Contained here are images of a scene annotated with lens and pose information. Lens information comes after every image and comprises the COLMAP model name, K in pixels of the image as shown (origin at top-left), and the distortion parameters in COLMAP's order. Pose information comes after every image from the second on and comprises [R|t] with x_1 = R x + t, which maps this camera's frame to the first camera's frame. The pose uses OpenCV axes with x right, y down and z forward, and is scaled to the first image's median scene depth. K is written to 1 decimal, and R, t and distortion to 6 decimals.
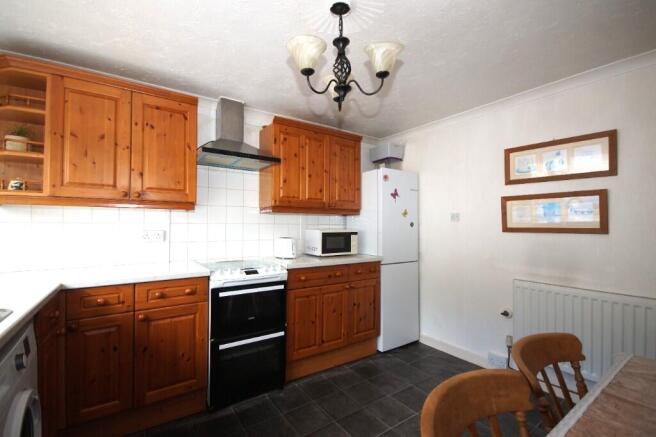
lens RADIAL K [[293.4, 0, 325.9], [0, 293.4, 221.9], [0, 0, 1]] dist [0.000316, -0.000057]
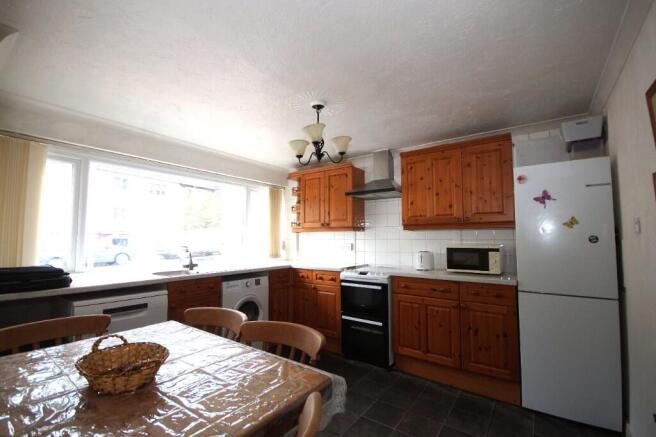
lens RADIAL K [[293.4, 0, 325.9], [0, 293.4, 221.9], [0, 0, 1]] dist [0.000316, -0.000057]
pose [[0.317925, -0.060912, -0.946157, 0.856132], [0.010999, 0.998104, -0.060561, 0.004235], [0.948052, 0.008847, 0.317992, 0.293999]]
